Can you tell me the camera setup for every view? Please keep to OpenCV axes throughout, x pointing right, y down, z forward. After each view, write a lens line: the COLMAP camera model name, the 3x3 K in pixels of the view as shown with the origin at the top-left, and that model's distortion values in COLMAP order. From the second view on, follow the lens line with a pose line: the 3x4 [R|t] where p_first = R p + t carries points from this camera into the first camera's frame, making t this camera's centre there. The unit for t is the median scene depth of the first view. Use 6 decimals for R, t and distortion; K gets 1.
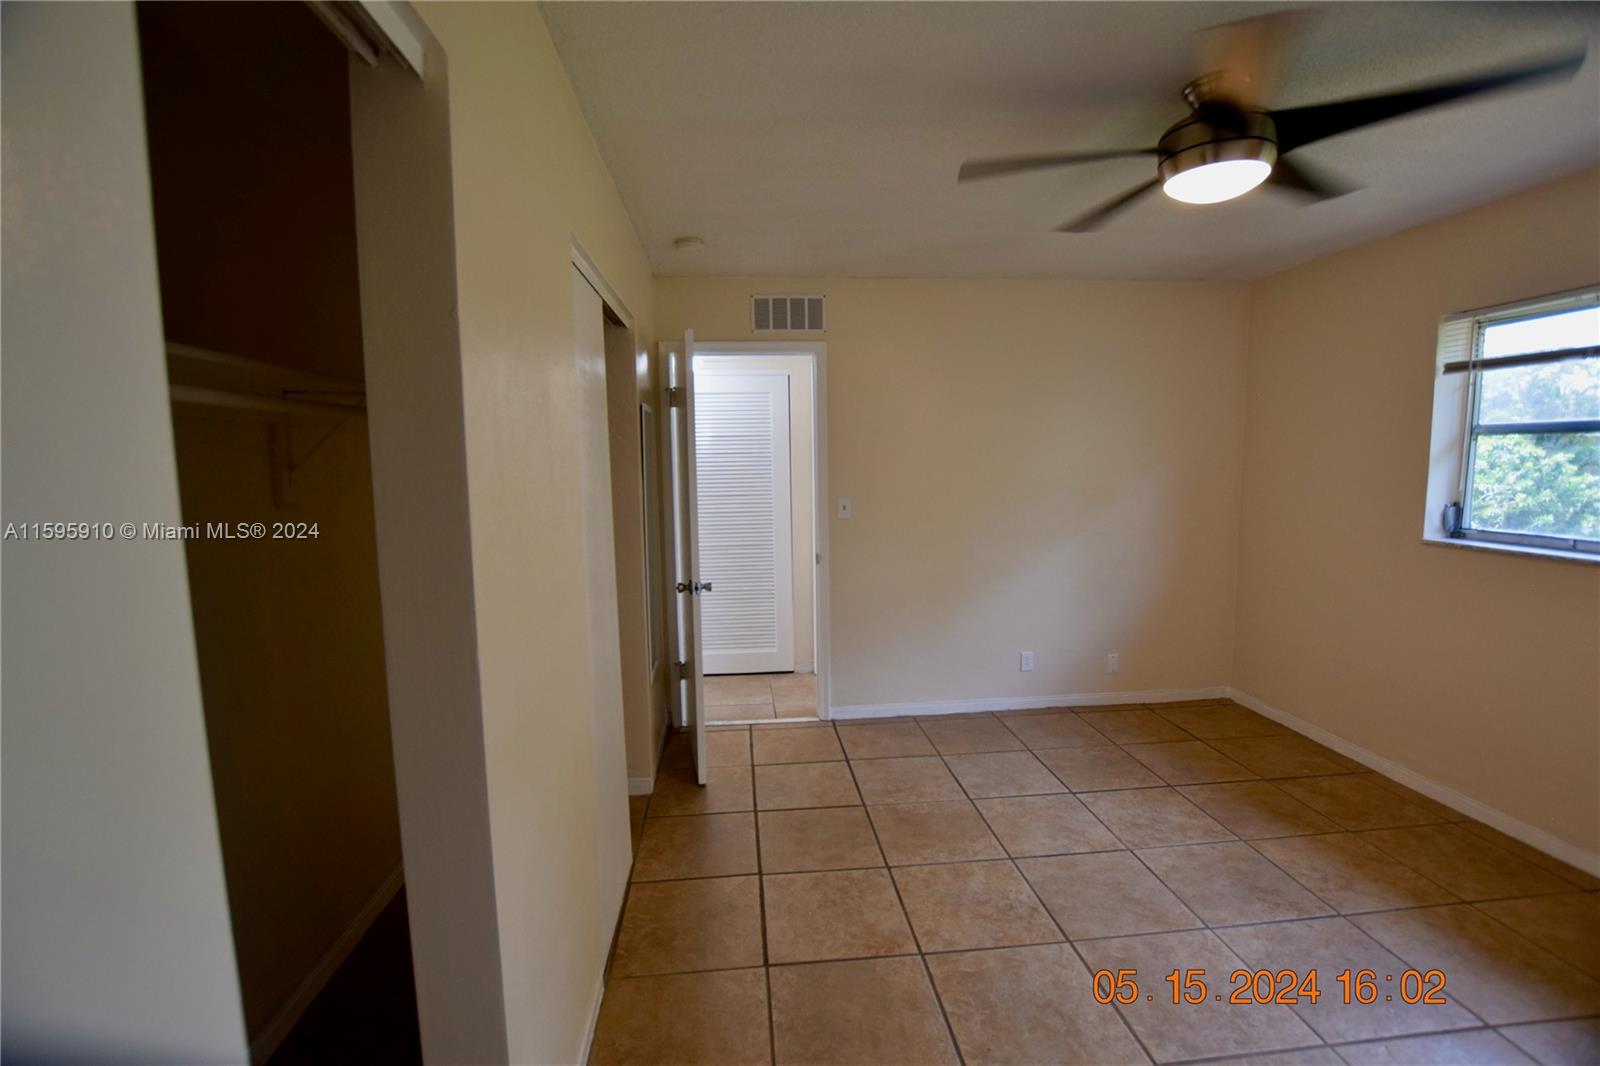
lens RADIAL K [[704.0, 0, 800.0], [0, 704.0, 533.9], [0, 0, 1]] dist [-0.030381, 0.001510]
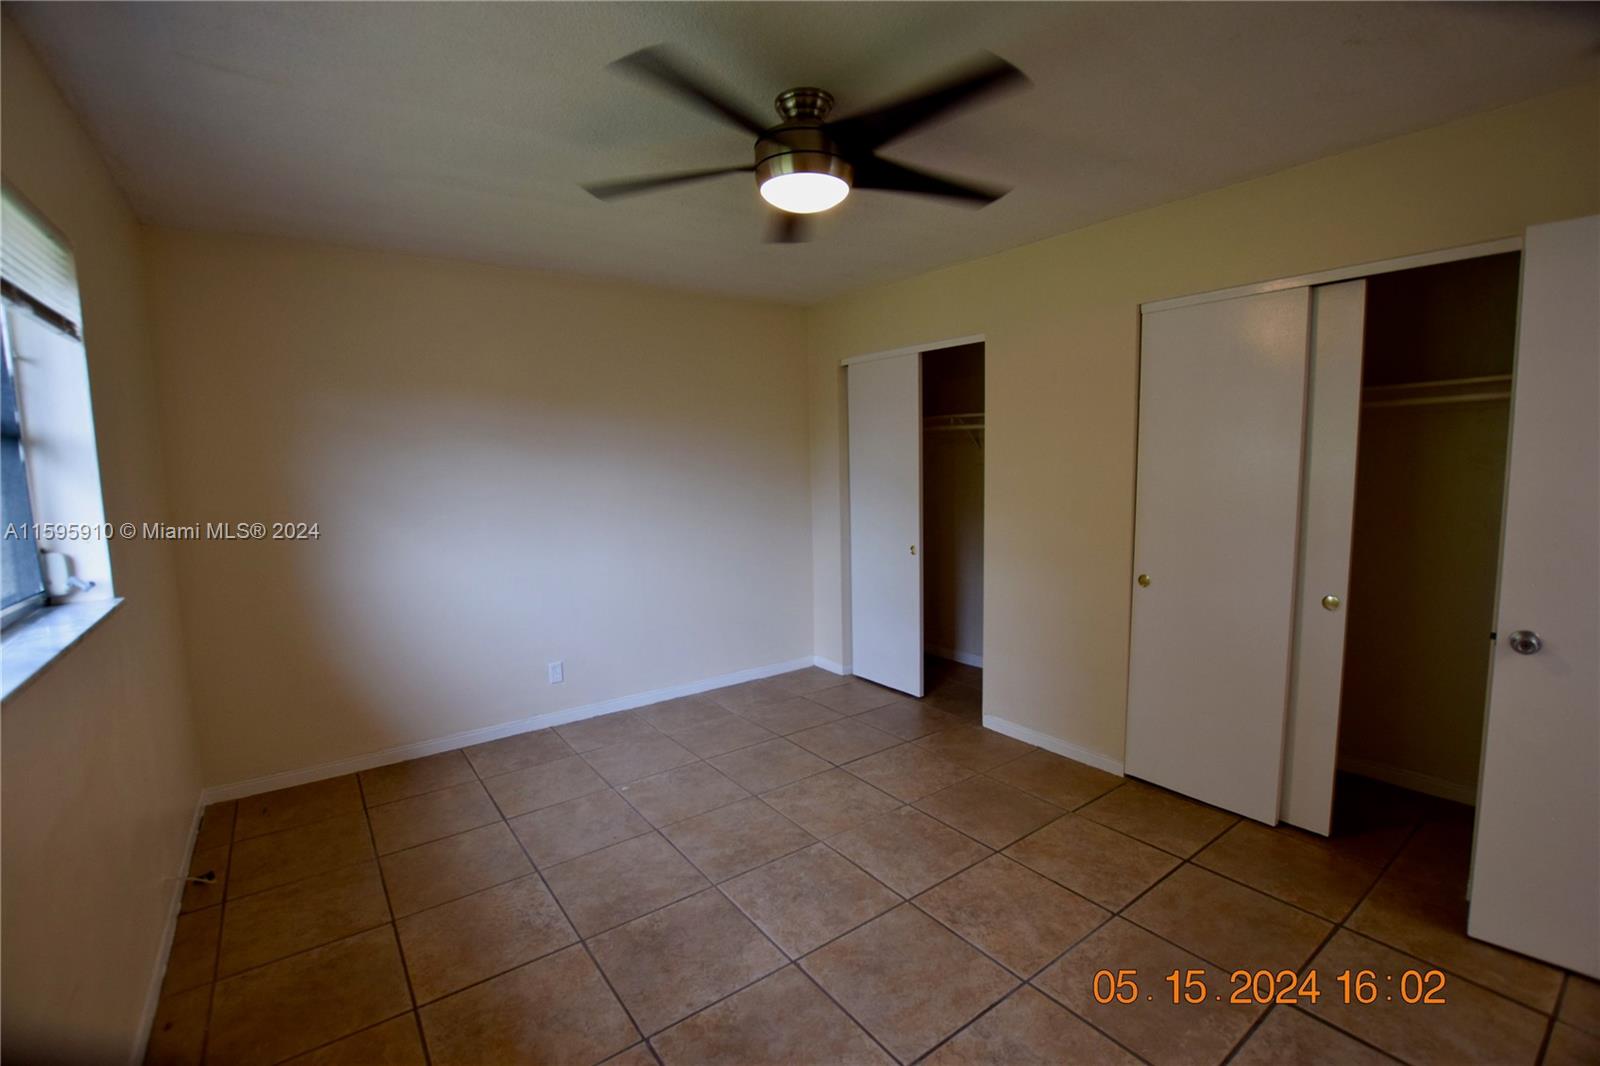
lens RADIAL K [[704.0, 0, 800.0], [0, 704.0, 533.9], [0, 0, 1]] dist [-0.030381, 0.001510]
pose [[-0.855672, 0.086873, -0.510175, 0.715358], [-0.023677, 0.978206, 0.206281, -0.129218], [0.516977, 0.188589, -0.834967, 1.184708]]
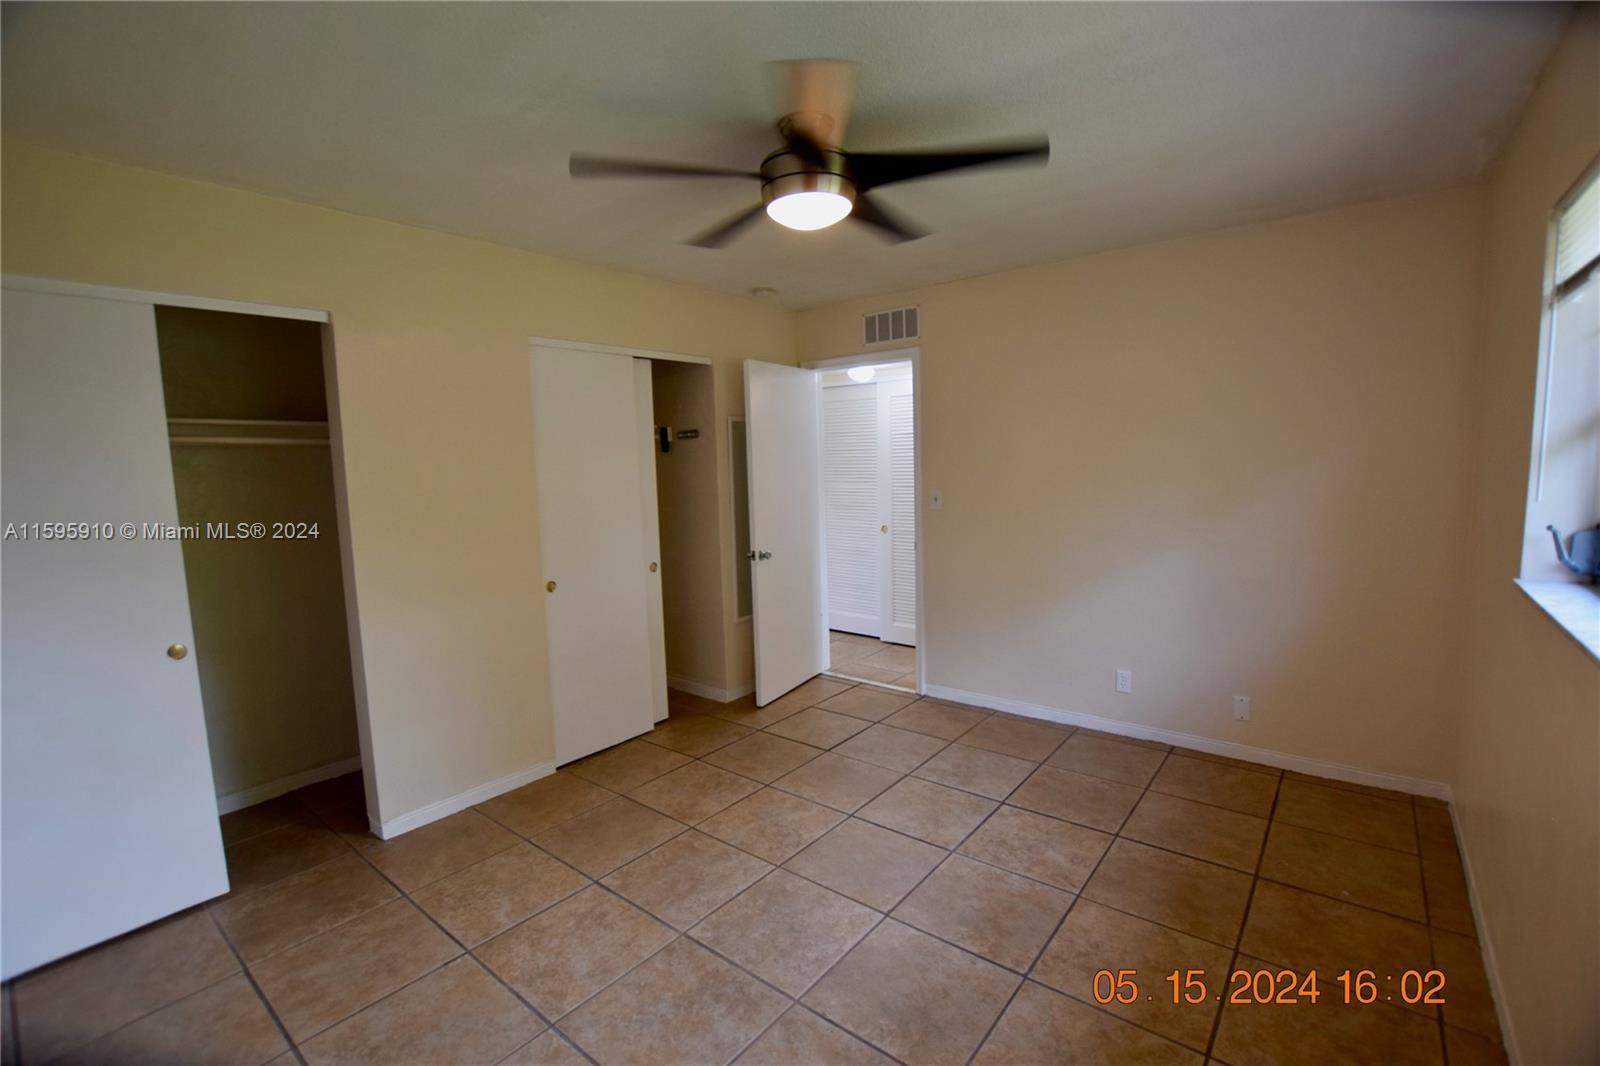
lens RADIAL K [[704.0, 0, 800.0], [0, 704.0, 533.9], [0, 0, 1]] dist [-0.030381, 0.001510]
pose [[0.718717, 0.068660, -0.691905, 0.834737], [-0.056369, 0.997591, 0.040441, -0.021676], [0.693014, 0.009936, 0.720855, 0.109034]]
